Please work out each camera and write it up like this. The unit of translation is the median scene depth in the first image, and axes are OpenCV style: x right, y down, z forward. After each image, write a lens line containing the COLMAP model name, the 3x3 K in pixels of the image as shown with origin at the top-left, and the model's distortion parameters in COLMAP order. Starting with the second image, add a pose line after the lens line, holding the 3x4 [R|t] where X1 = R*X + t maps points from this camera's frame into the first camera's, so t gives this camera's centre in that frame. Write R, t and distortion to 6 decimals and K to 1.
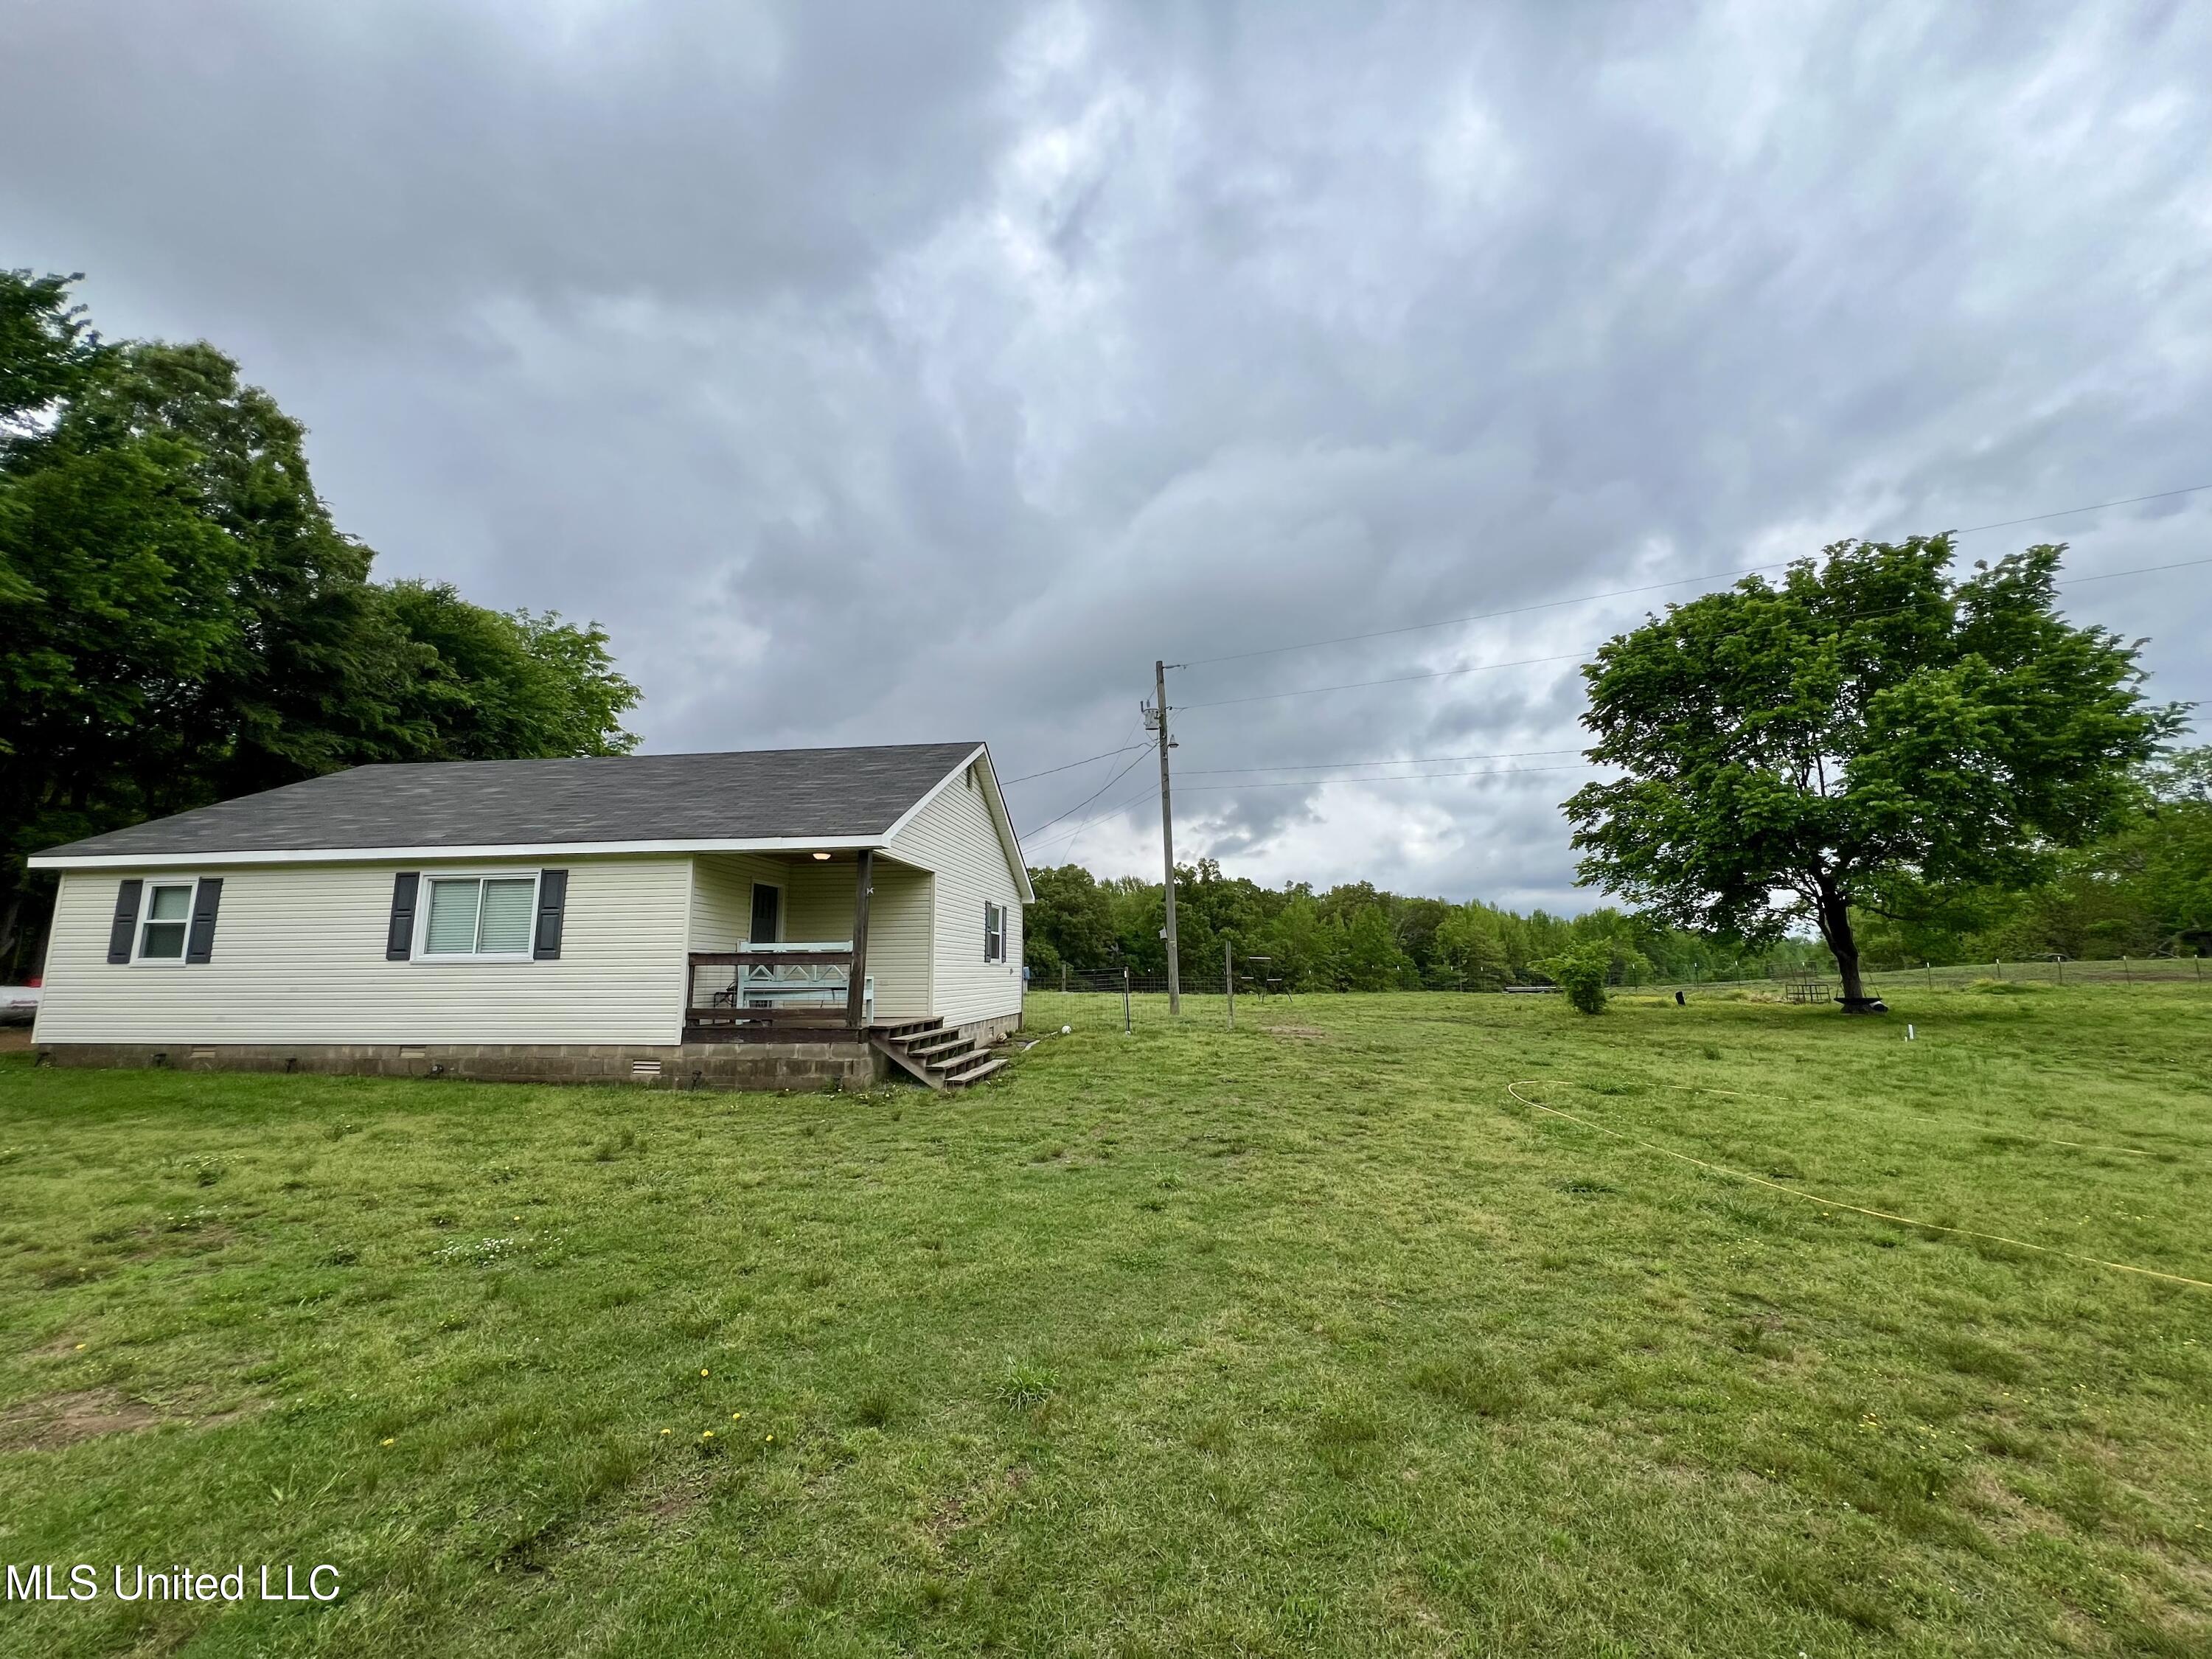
lens RADIAL K [[883.8, 0, 1103.8], [0, 883.8, 811.5], [0, 0, 1]] dist [0.002883, 0.000193]
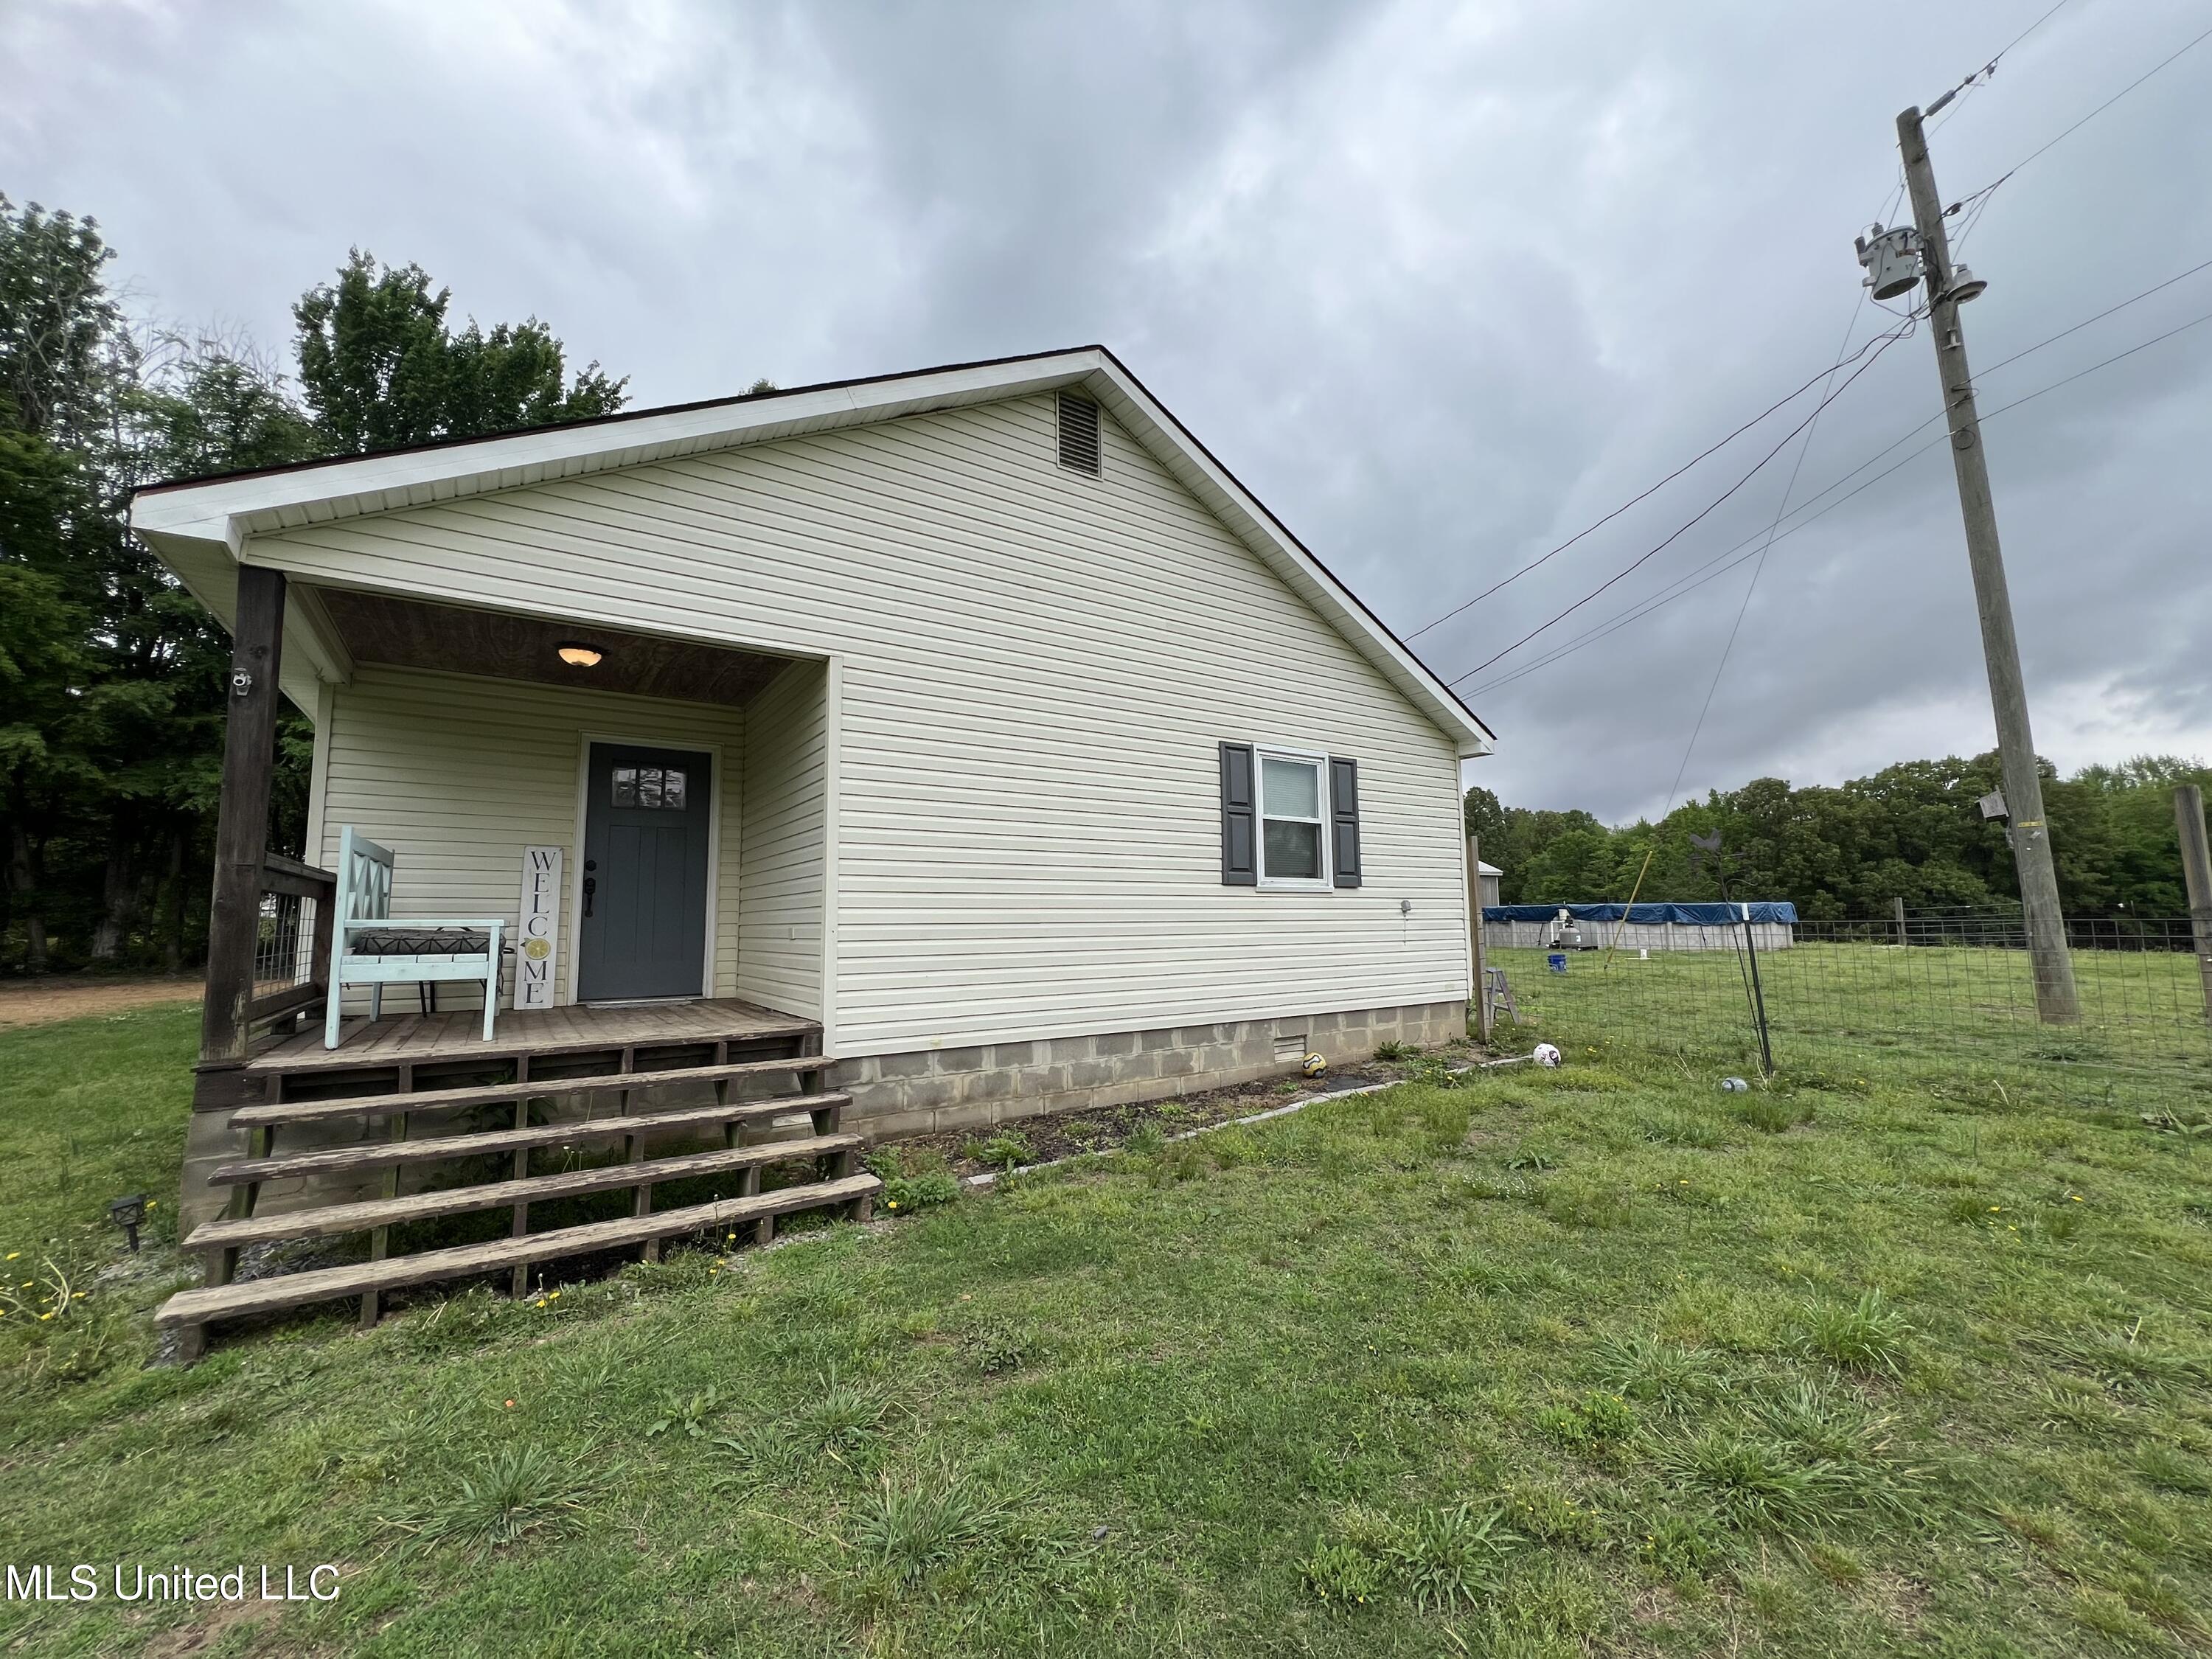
lens RADIAL K [[884.6, 0, 1104.0], [0, 884.6, 830.2], [0, 0, 1]] dist [0.000069, 0.000044]
pose [[0.654837, -0.079460, -0.751582, 0.139558], [0.141822, 0.989711, 0.018931, 0.120946], [0.742345, -0.118987, 0.659368, 0.644926]]
